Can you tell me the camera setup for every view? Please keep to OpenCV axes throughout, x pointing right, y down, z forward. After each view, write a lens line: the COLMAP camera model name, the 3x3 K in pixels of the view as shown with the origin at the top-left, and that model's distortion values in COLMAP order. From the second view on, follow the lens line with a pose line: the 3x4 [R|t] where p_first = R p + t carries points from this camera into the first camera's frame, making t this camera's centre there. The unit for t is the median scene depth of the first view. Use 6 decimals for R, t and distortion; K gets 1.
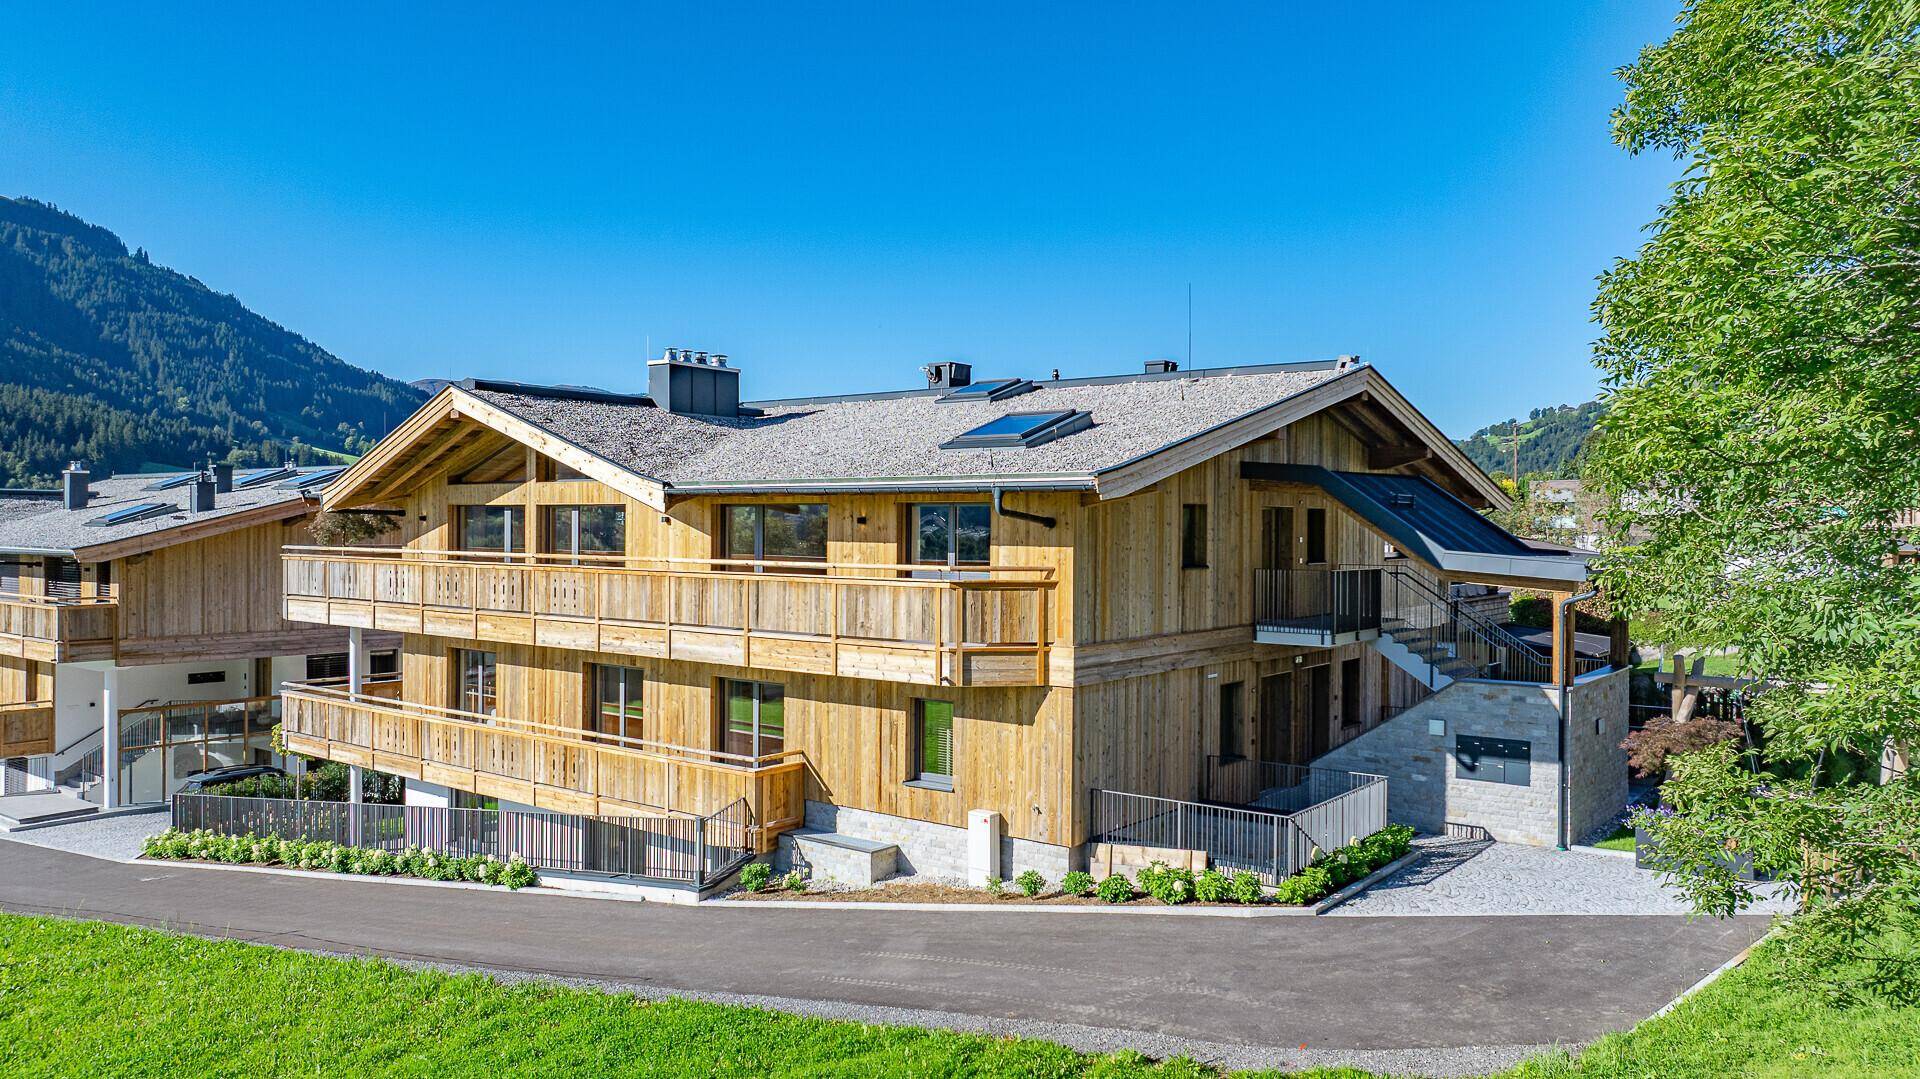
lens RADIAL K [[1364.1, 0, 960.0], [0, 1364.1, 539.5], [0, 0, 1]] dist [0.000588, 0.000320]
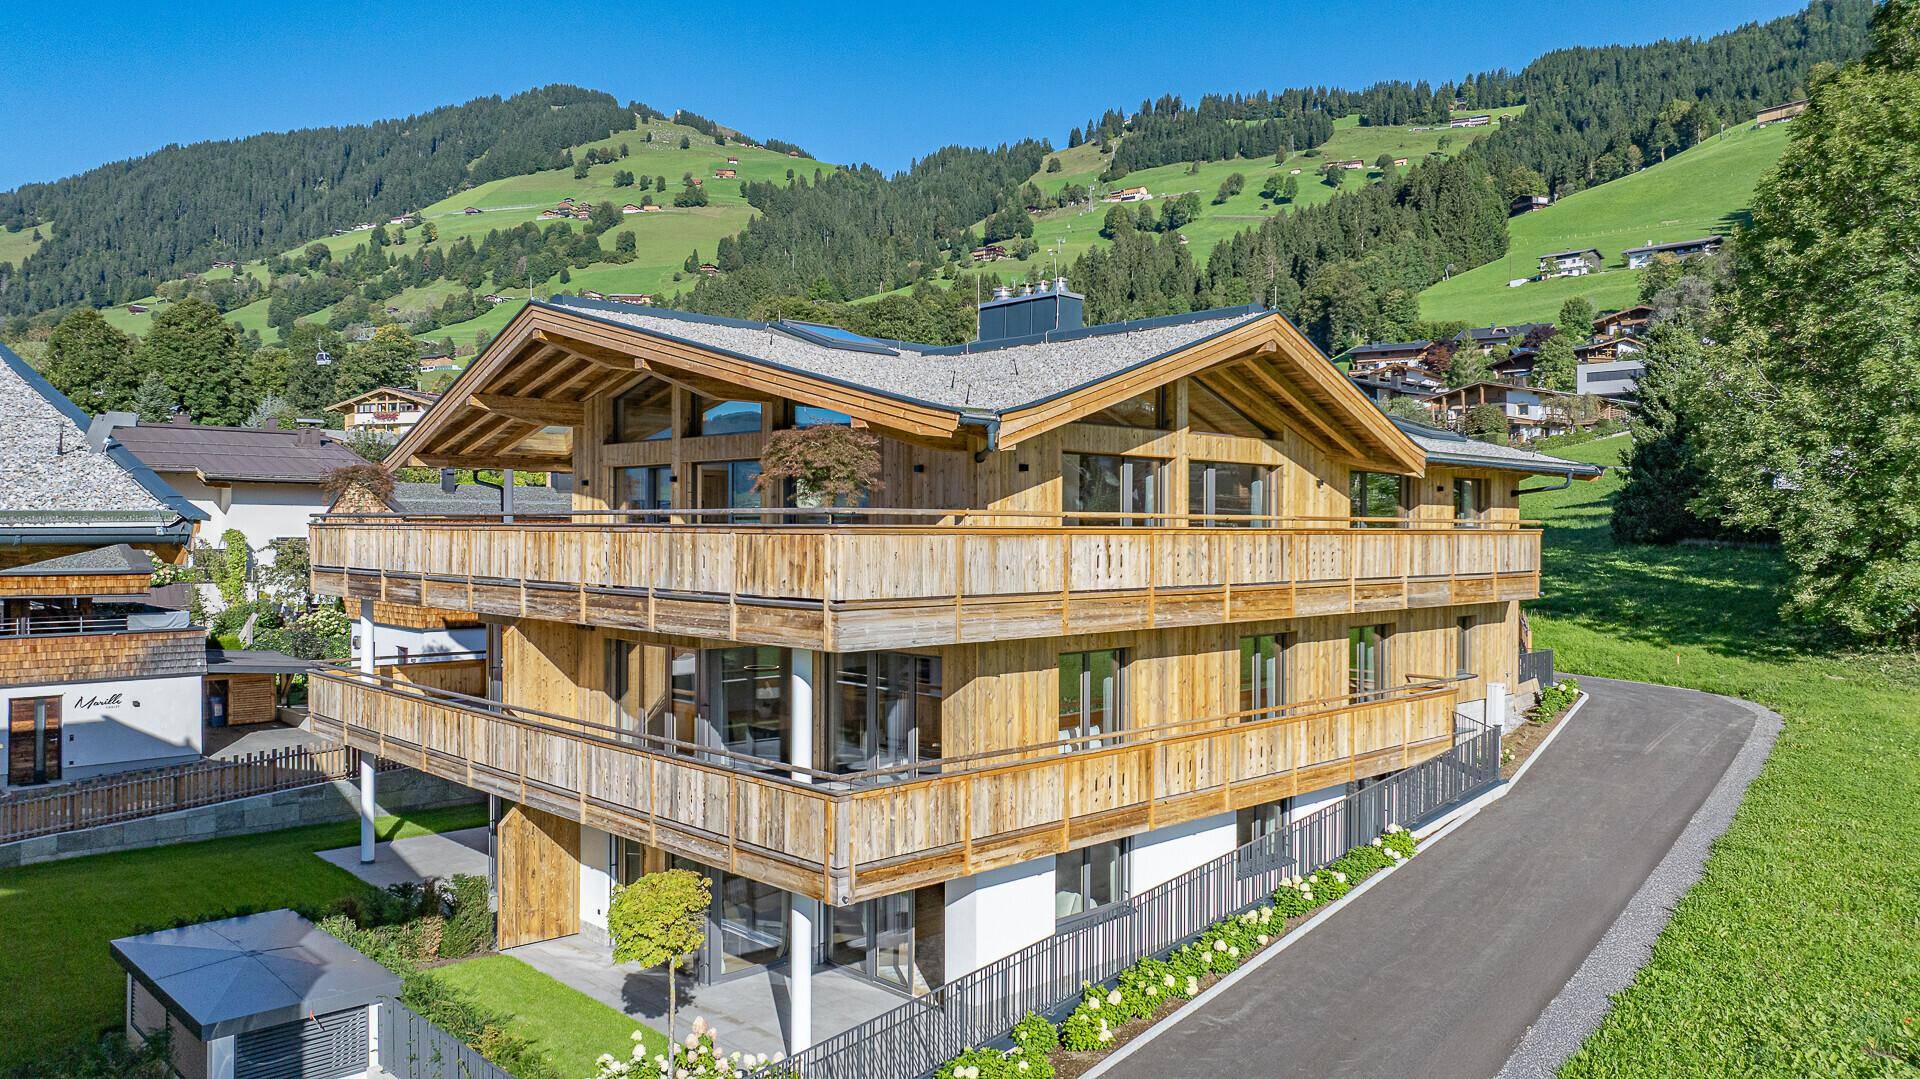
lens RADIAL K [[1364.1, 0, 960.0], [0, 1364.1, 539.5], [0, 0, 1]] dist [0.000588, 0.000320]
pose [[0.143936, -0.031054, 0.989100, -1.146755], [-0.016028, 0.999303, 0.033706, -0.002315], [-0.989457, -0.020705, 0.143338, 1.005633]]
